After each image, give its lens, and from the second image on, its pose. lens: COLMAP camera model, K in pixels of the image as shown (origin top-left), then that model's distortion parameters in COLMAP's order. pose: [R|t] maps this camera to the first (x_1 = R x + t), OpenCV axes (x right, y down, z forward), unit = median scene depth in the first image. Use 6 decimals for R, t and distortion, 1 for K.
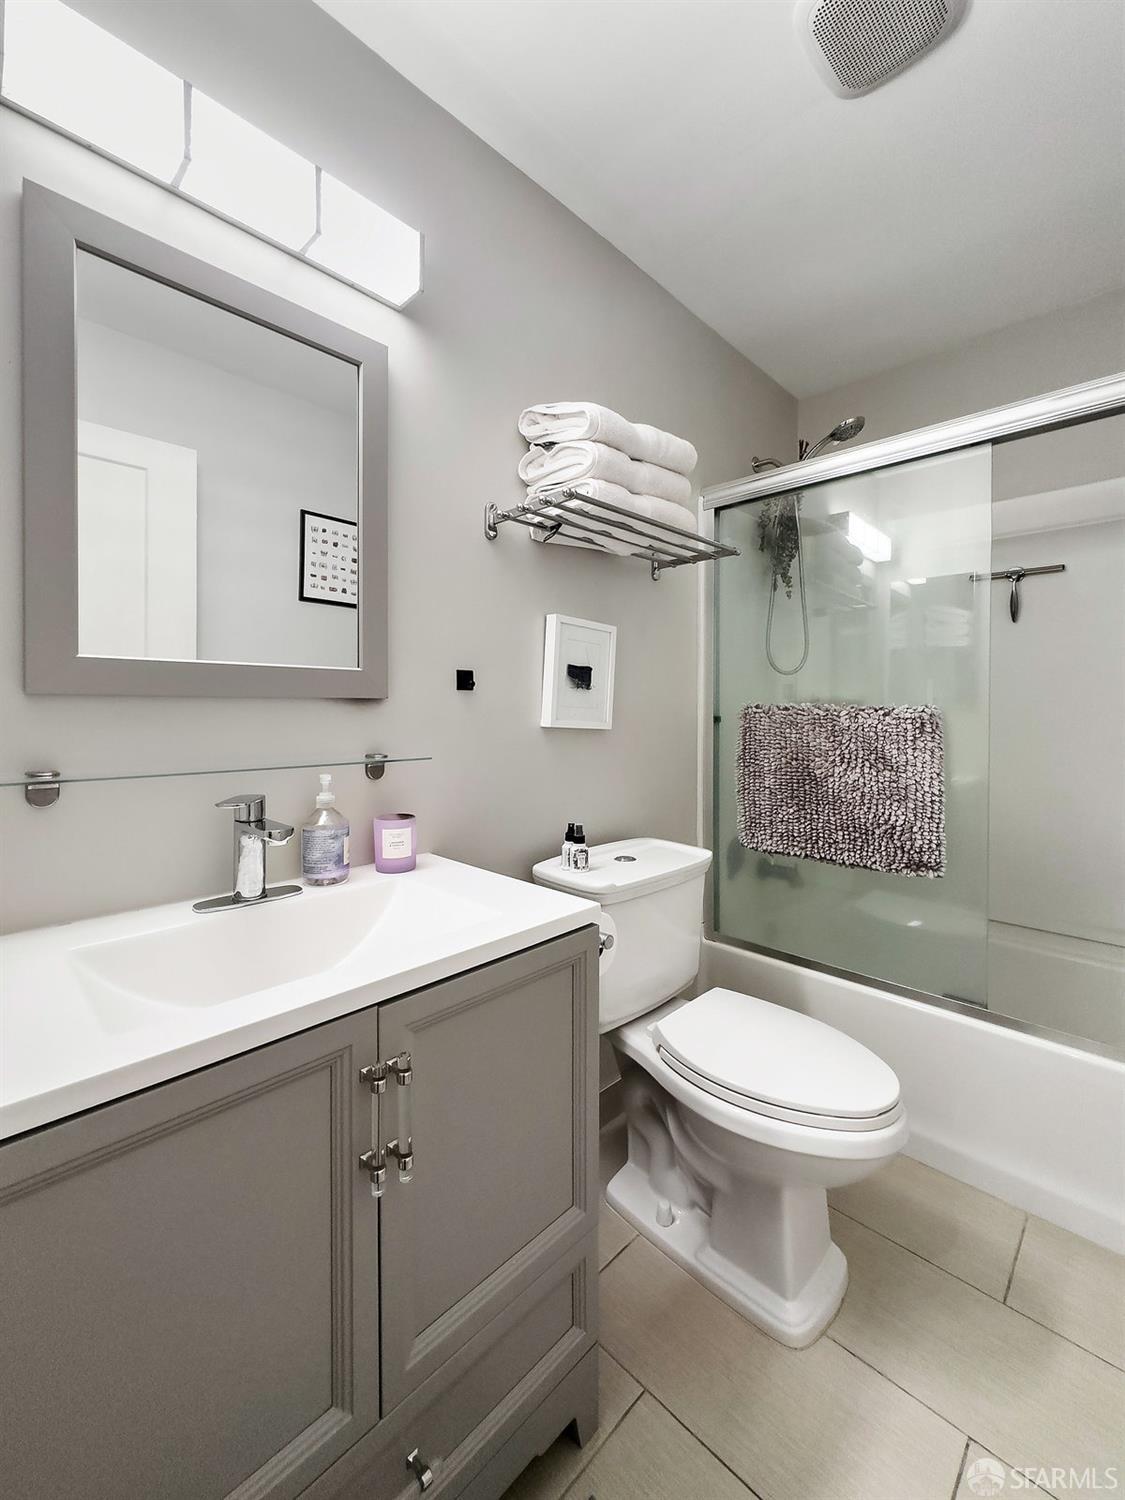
lens RADIAL K [[607.7, 0, 564.4], [0, 607.7, 746.1], [0, 0, 1]] dist [-0.004198, -0.000108]
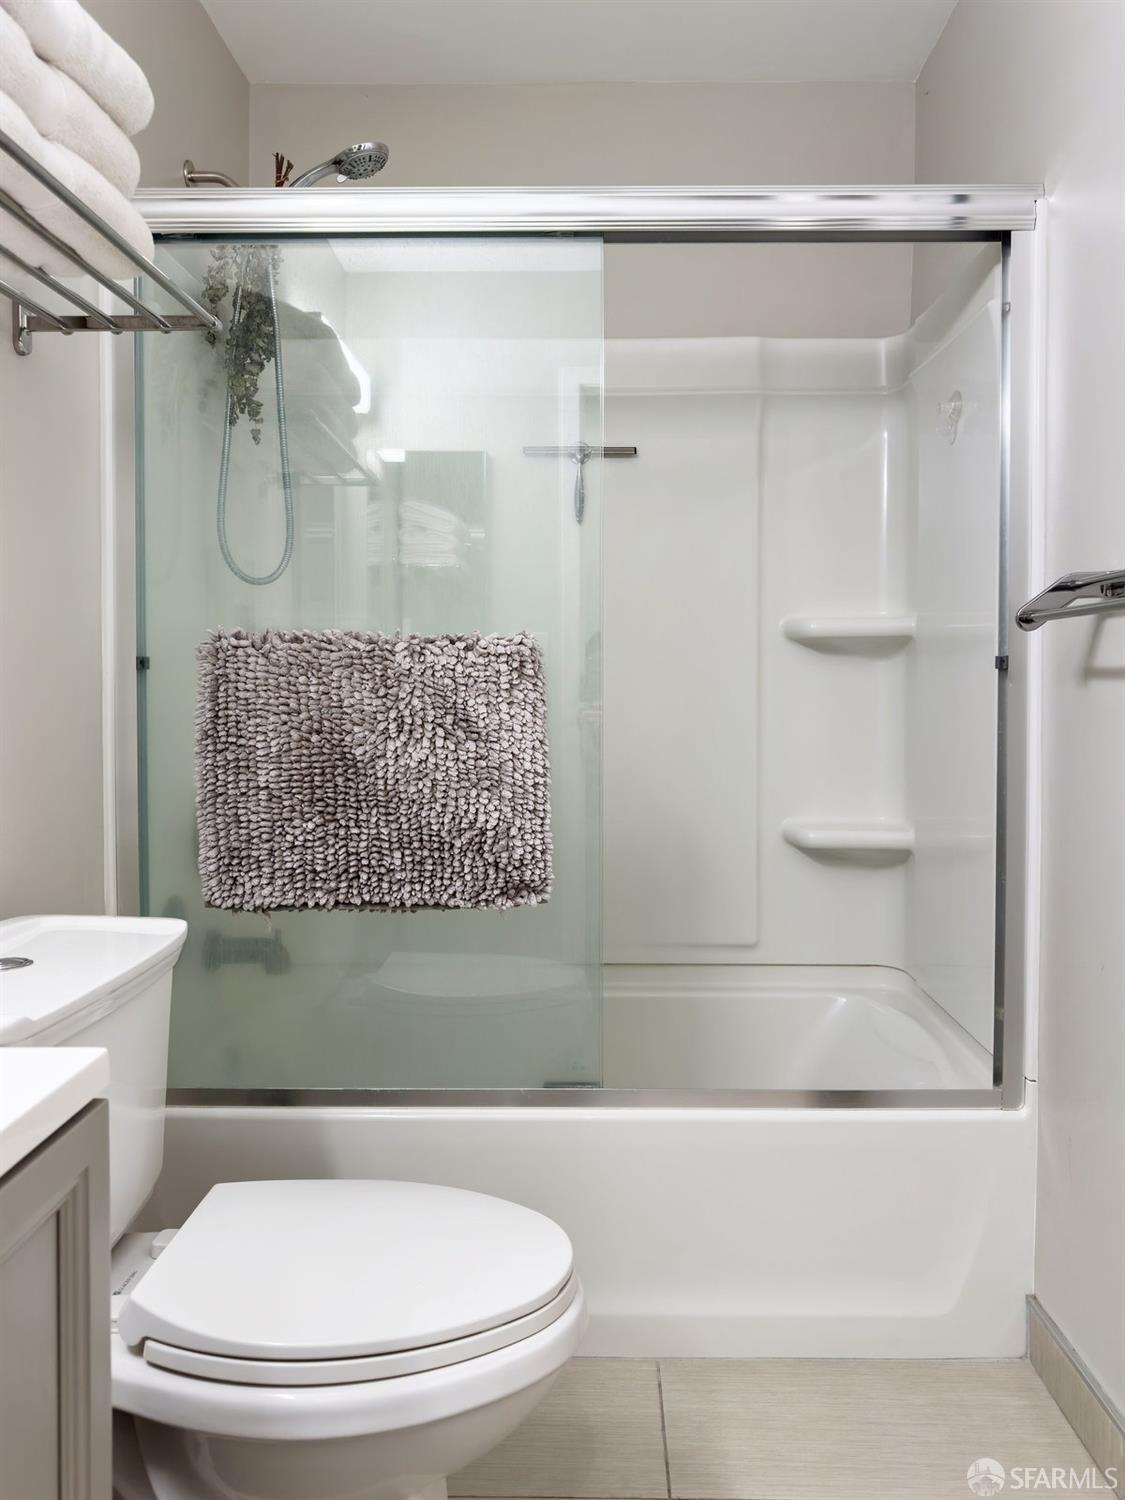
lens RADIAL K [[1077.9, 0, 565.5], [0, 1077.9, 749.1], [0, 0, 1]] dist [0.009255, -0.013178]
pose [[0.725498, -0.045316, 0.686731, -0.136718], [0.043005, 0.998865, 0.020480, 0.029020], [-0.686880, 0.014675, 0.726623, 0.139409]]
